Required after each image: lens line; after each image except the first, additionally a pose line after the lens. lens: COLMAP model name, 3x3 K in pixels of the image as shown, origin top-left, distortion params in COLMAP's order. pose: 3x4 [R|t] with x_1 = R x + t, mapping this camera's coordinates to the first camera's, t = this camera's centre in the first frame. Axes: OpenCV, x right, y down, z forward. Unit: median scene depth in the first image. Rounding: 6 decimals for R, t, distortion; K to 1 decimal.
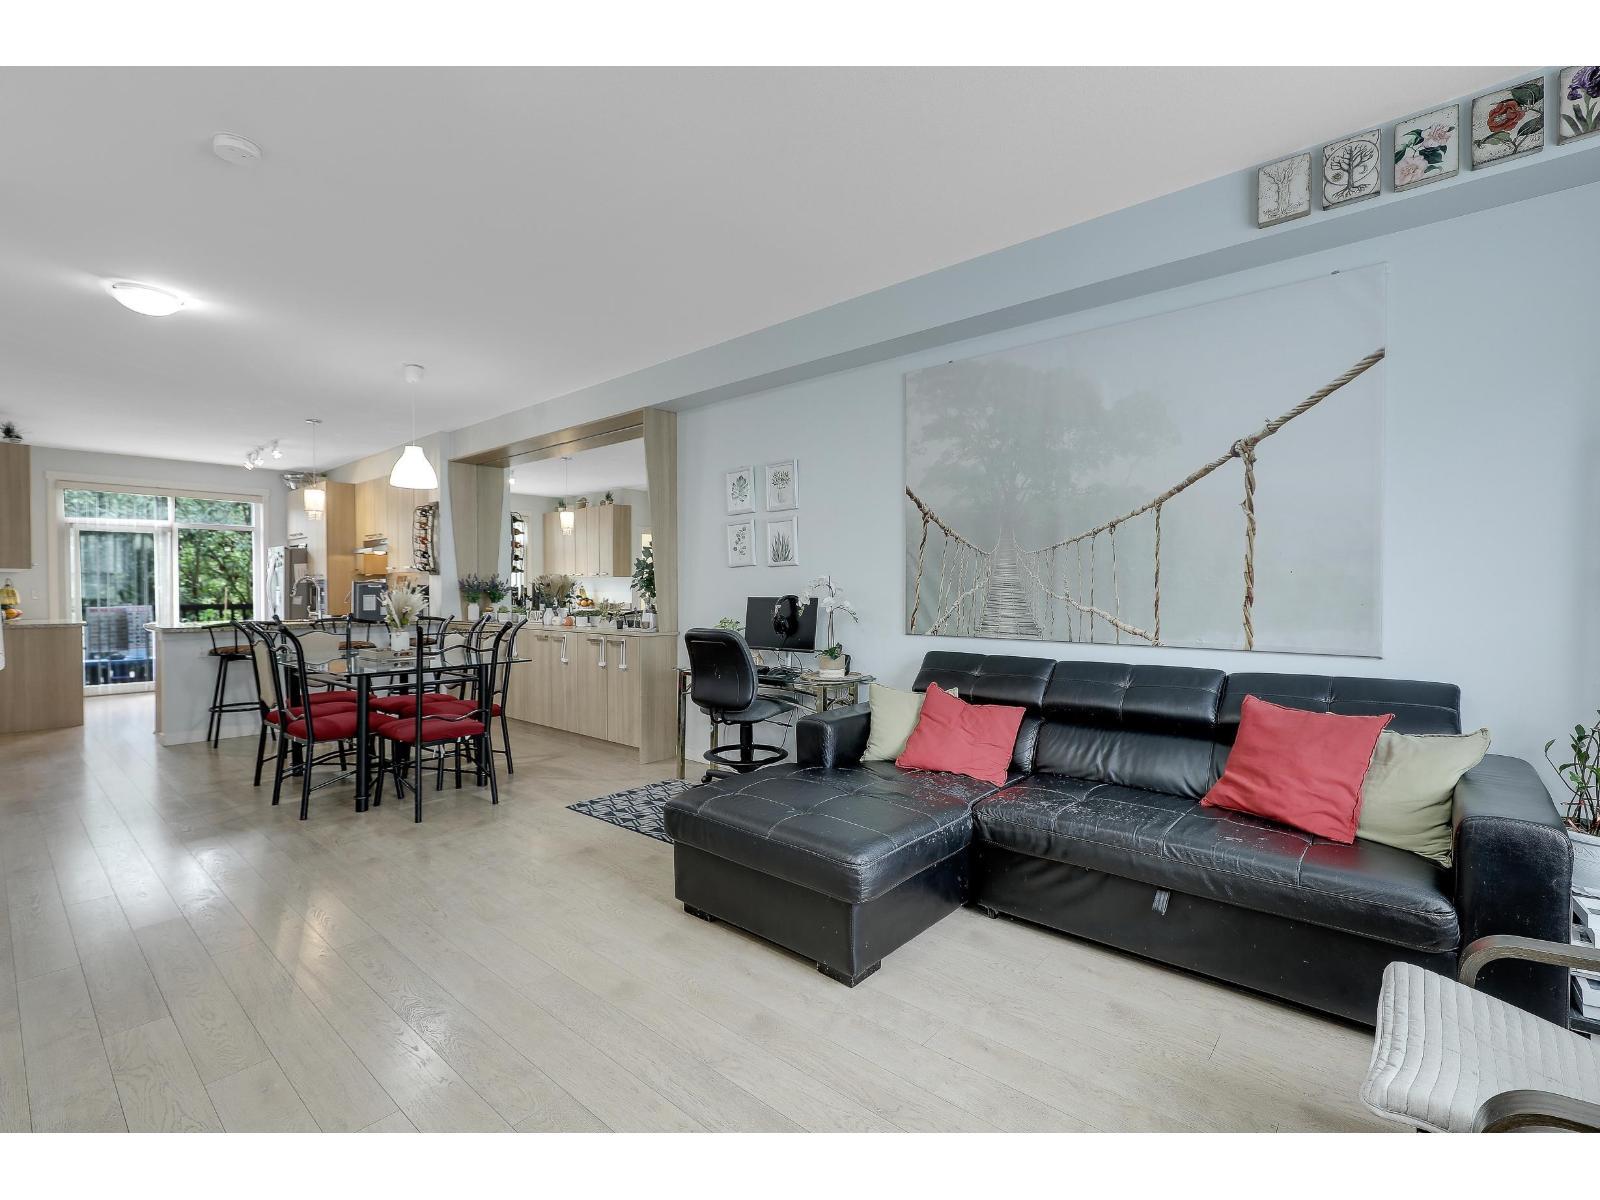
lens RADIAL K [[713.4, 0, 802.2], [0, 713.4, 596.3], [0, 0, 1]] dist [-0.000192, 0.000086]
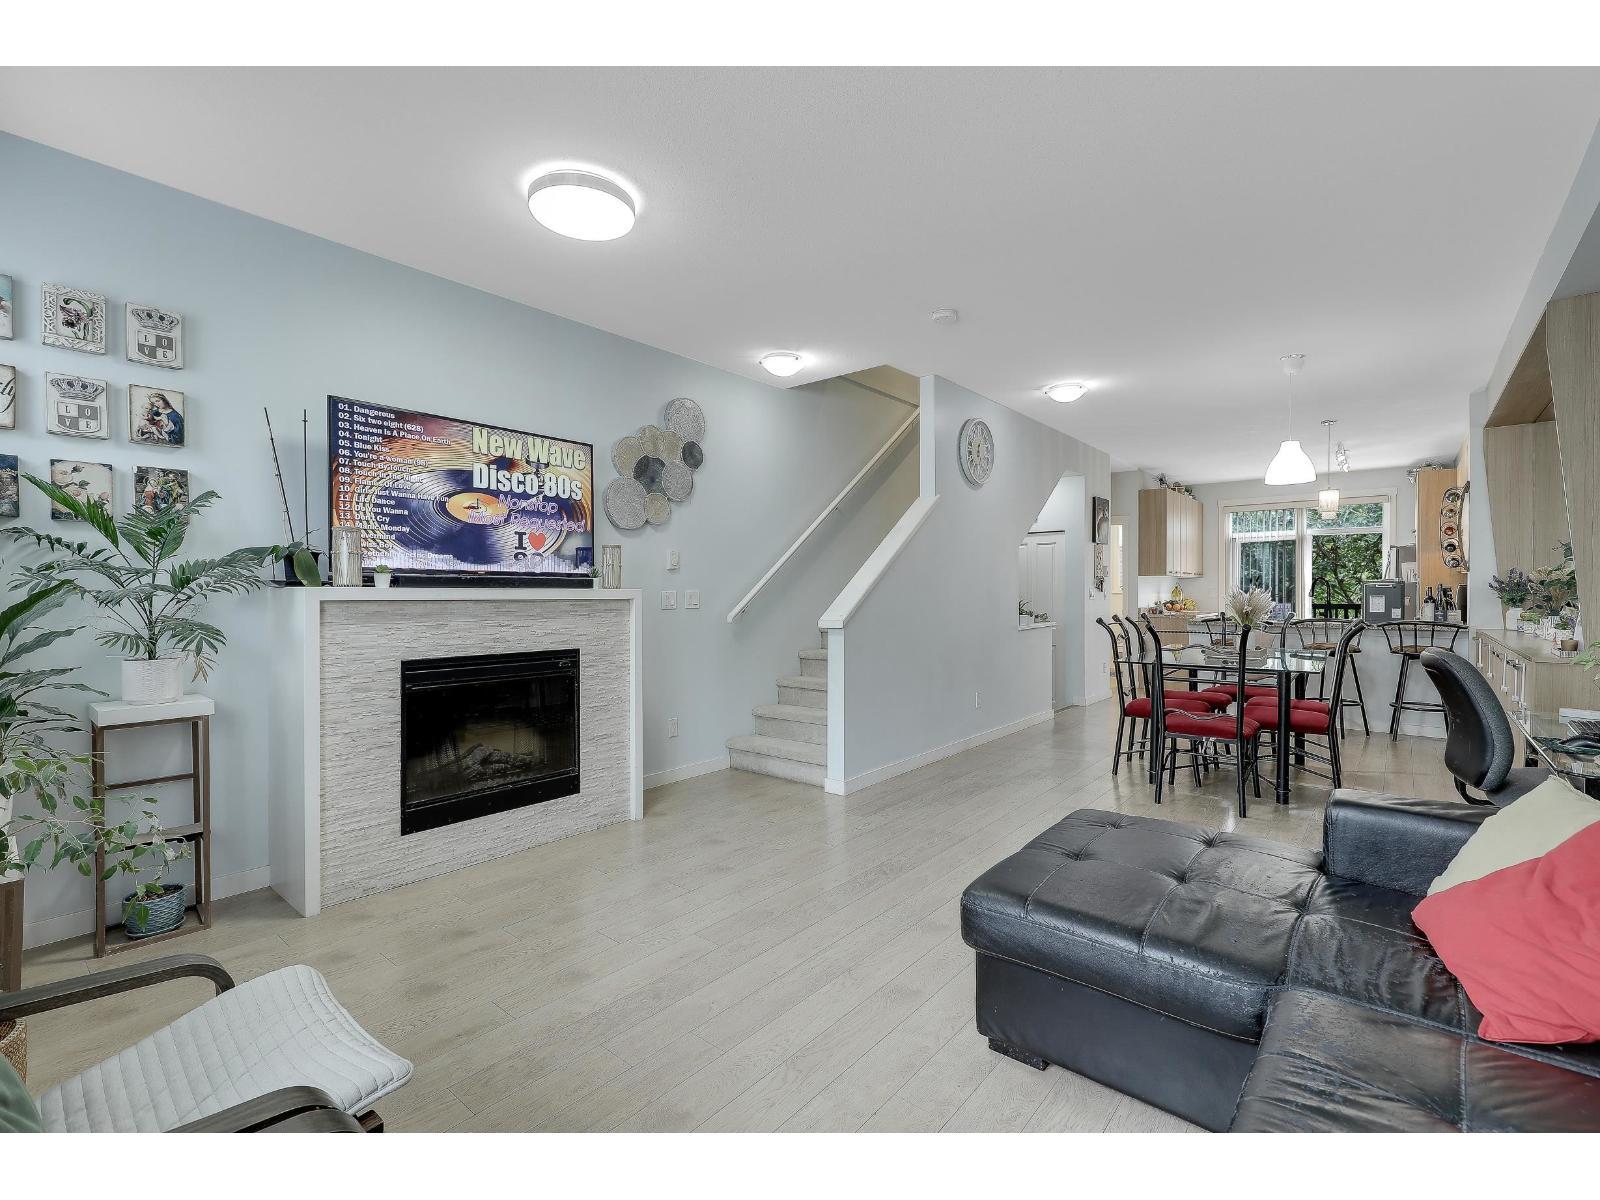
lens RADIAL K [[713.4, 0, 799.2], [0, 713.4, 598.3], [0, 0, 1]] dist [-0.000192, 0.000086]
pose [[-0.006225, 0.012740, -0.999899, 0.316299], [-0.010628, 0.999862, 0.012806, -0.001919], [0.999924, 0.010707, -0.006089, 0.259365]]
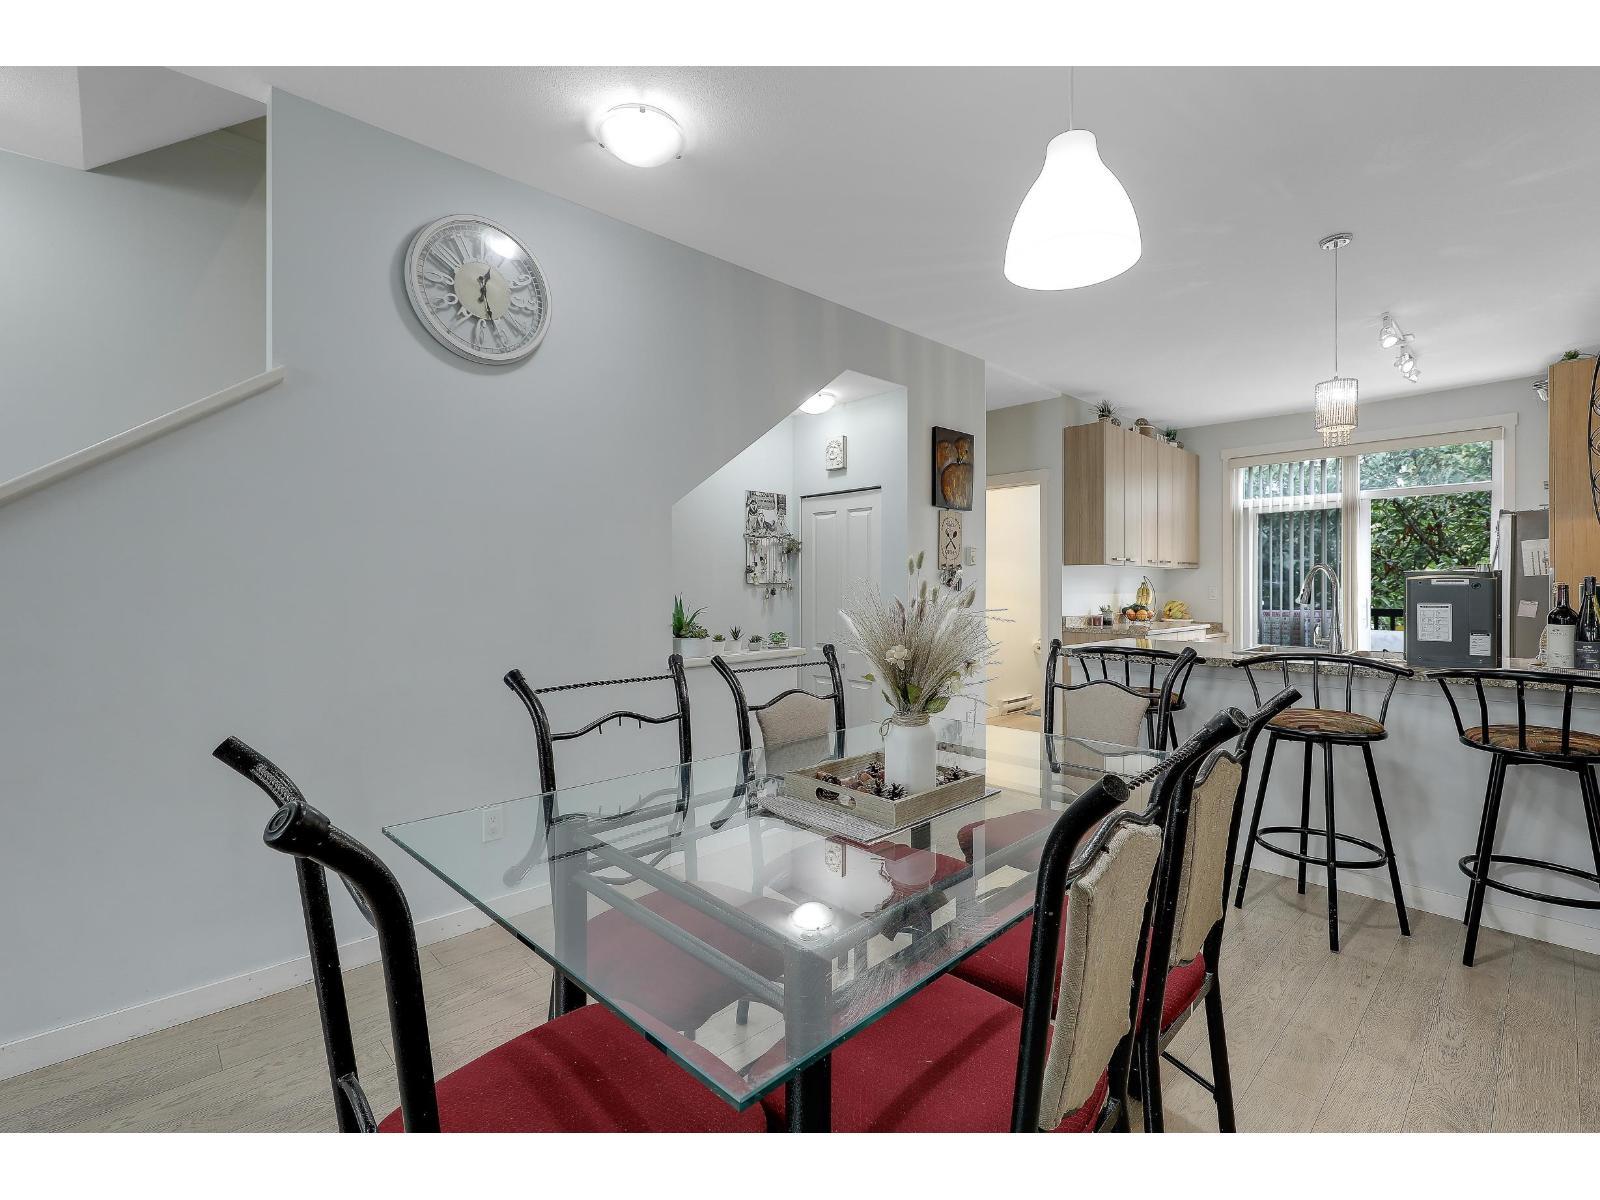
lens RADIAL K [[713.4, 0, 810.8], [0, 713.4, 591.4], [0, 0, 1]] dist [-0.000192, 0.000086]
pose [[-0.115020, 0.009692, -0.993316, -0.160427], [-0.011936, 0.999867, 0.011138, -0.009069], [0.993291, 0.013137, -0.114889, 0.689969]]
